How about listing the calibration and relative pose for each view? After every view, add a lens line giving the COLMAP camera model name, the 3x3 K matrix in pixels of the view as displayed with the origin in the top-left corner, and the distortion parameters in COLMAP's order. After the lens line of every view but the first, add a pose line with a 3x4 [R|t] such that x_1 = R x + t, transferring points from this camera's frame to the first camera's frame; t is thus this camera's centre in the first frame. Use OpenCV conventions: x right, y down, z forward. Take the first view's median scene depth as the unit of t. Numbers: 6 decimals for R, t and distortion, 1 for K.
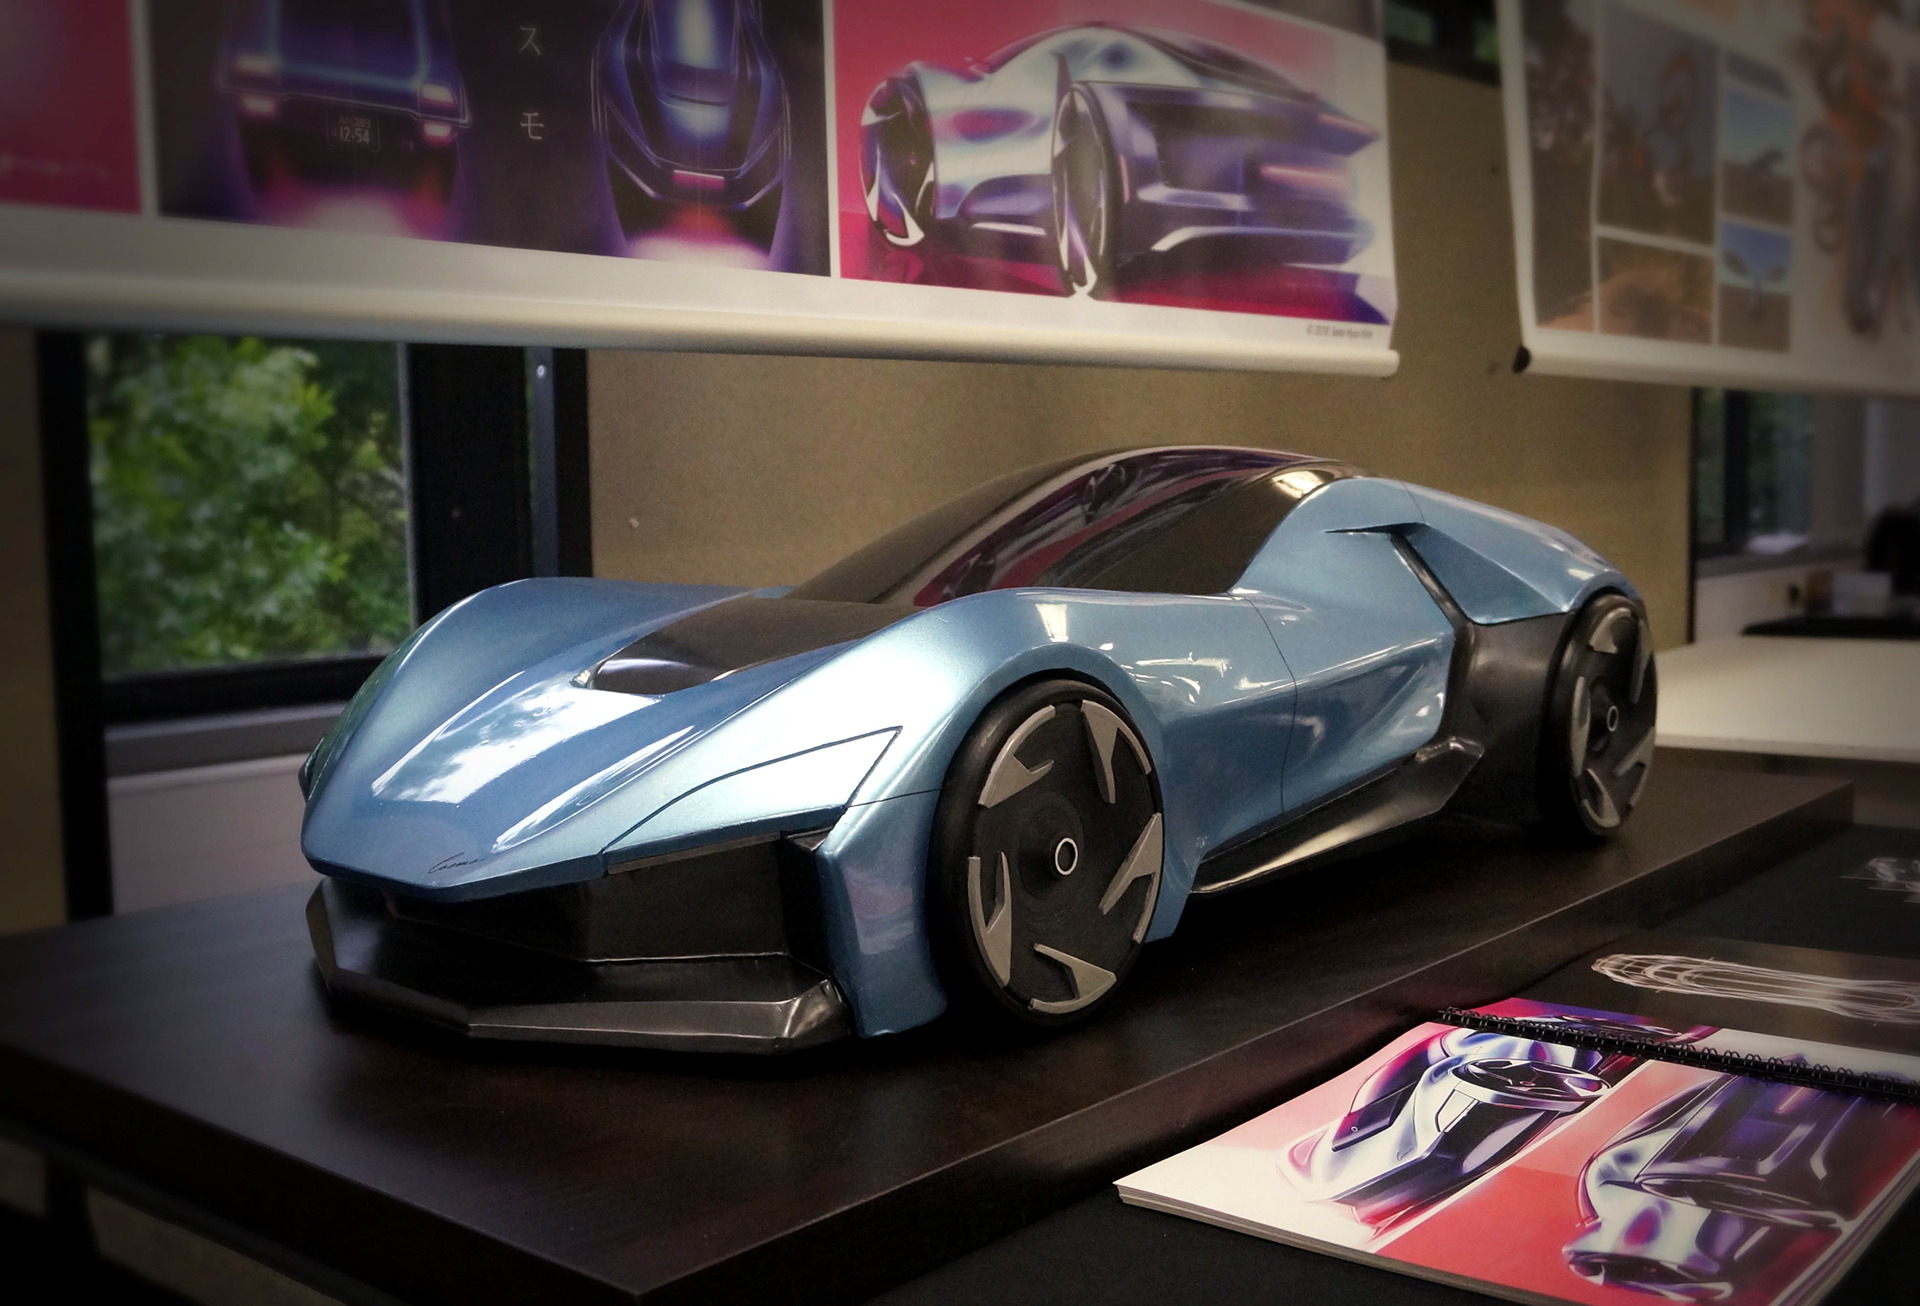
lens RADIAL K [[1926.5, 0, 728.2], [0, 1926.5, 667.9], [0, 0, 1]] dist [-0.006868, 0.000000]
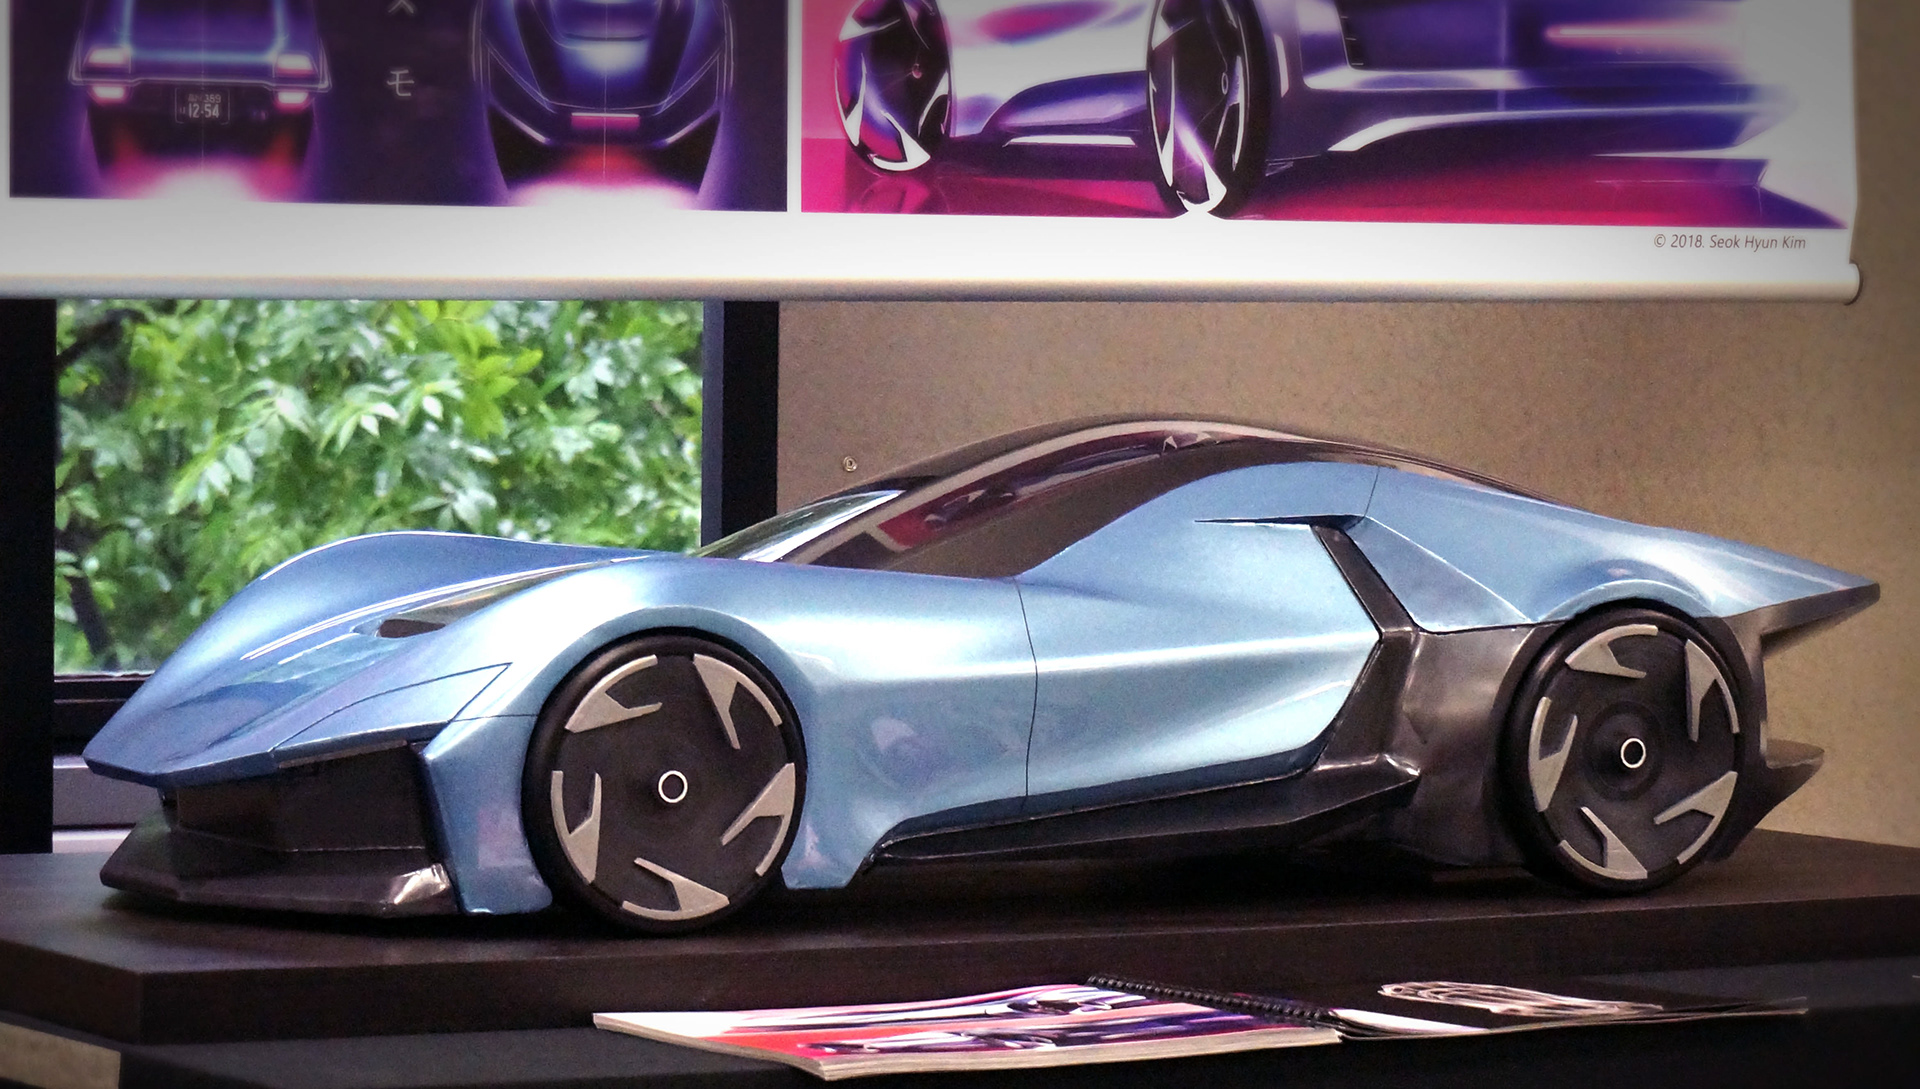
lens RADIAL K [[6194.7, 0, 965.3], [0, 6194.7, 543.3], [0, 0, 1]] dist [0.039081, 0.000000]
pose [[0.963507, 0.046597, -0.263595, 1.113996], [-0.059229, 0.997436, -0.040175, 0.076316], [0.261047, 0.054322, 0.963796, -2.162395]]
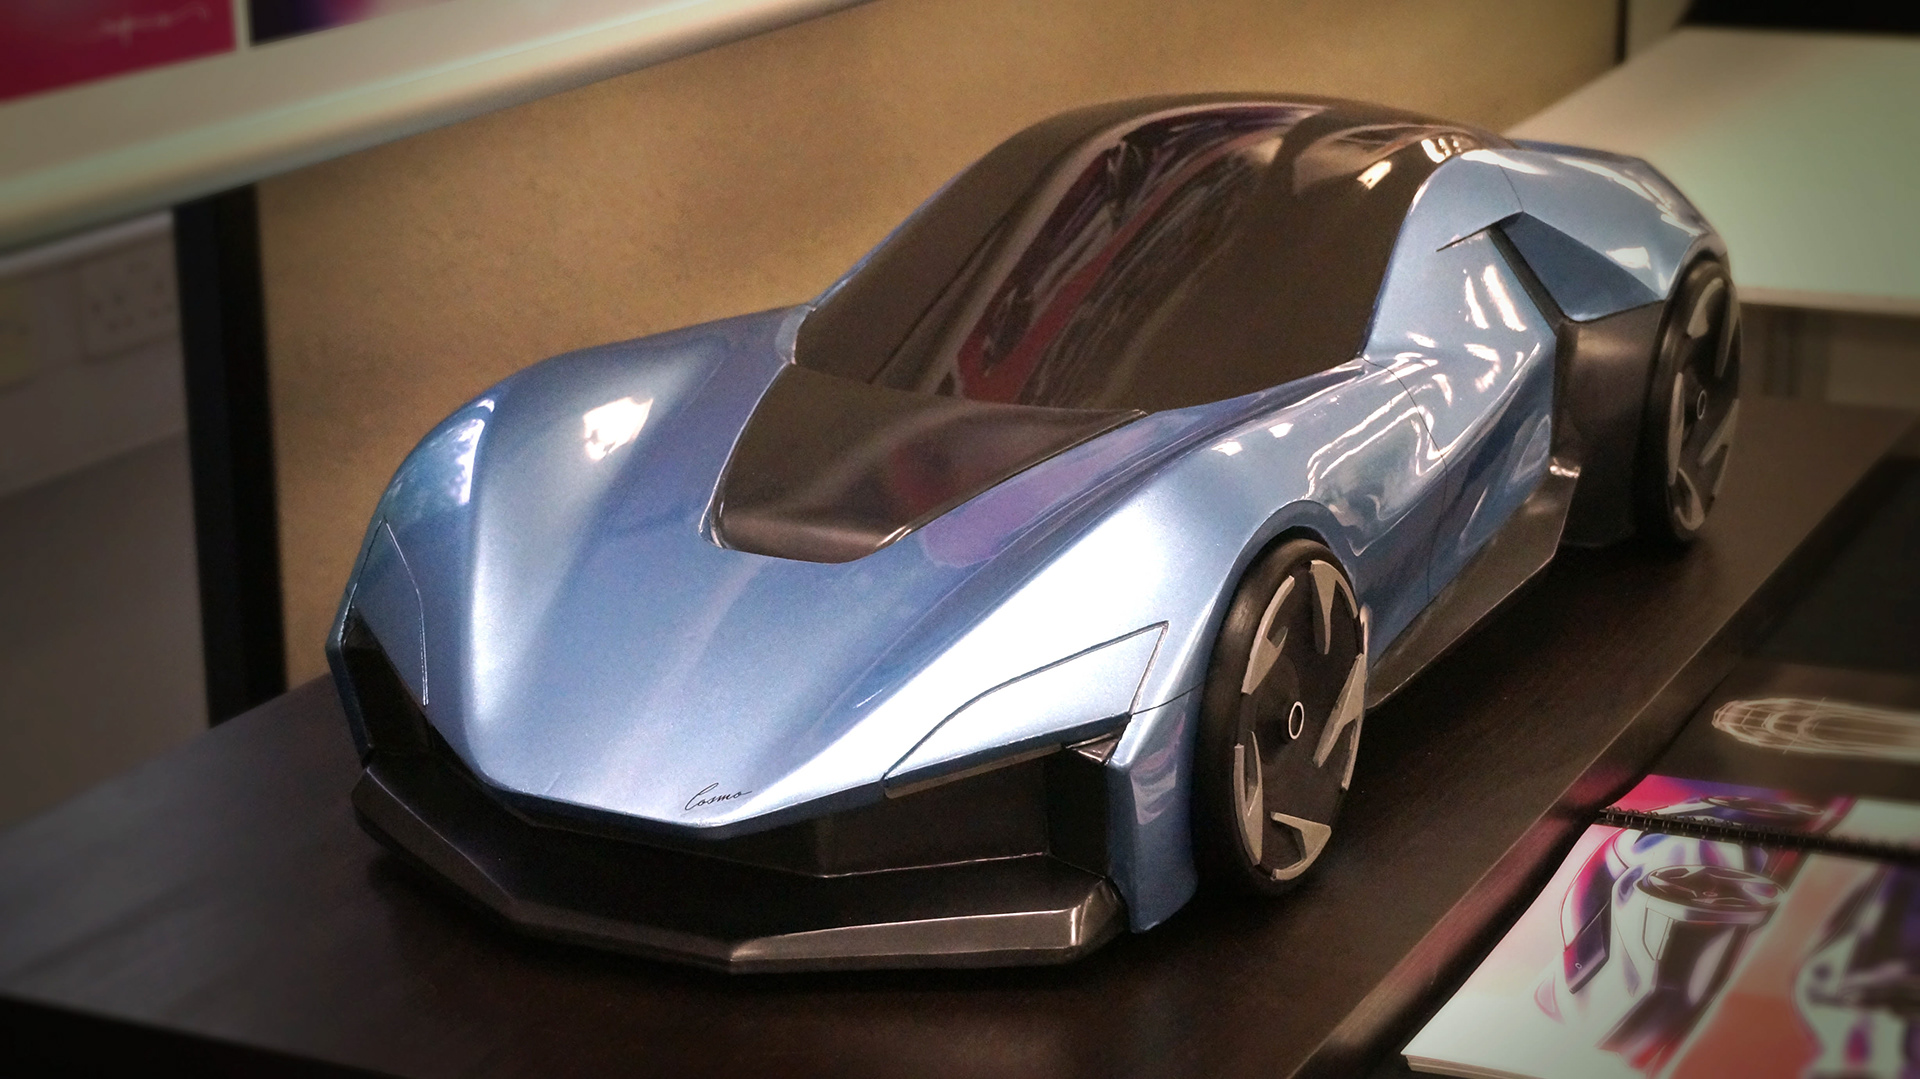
lens RADIAL K [[3728.5, 0, 958.6], [0, 3728.5, 531.9], [0, 0, 1]] dist [-0.042347, 0.000000]
pose [[0.947591, -0.076789, 0.310119, -0.470769], [0.018699, 0.982352, 0.186106, -0.292183], [-0.318937, -0.170554, 0.932304, -0.571929]]
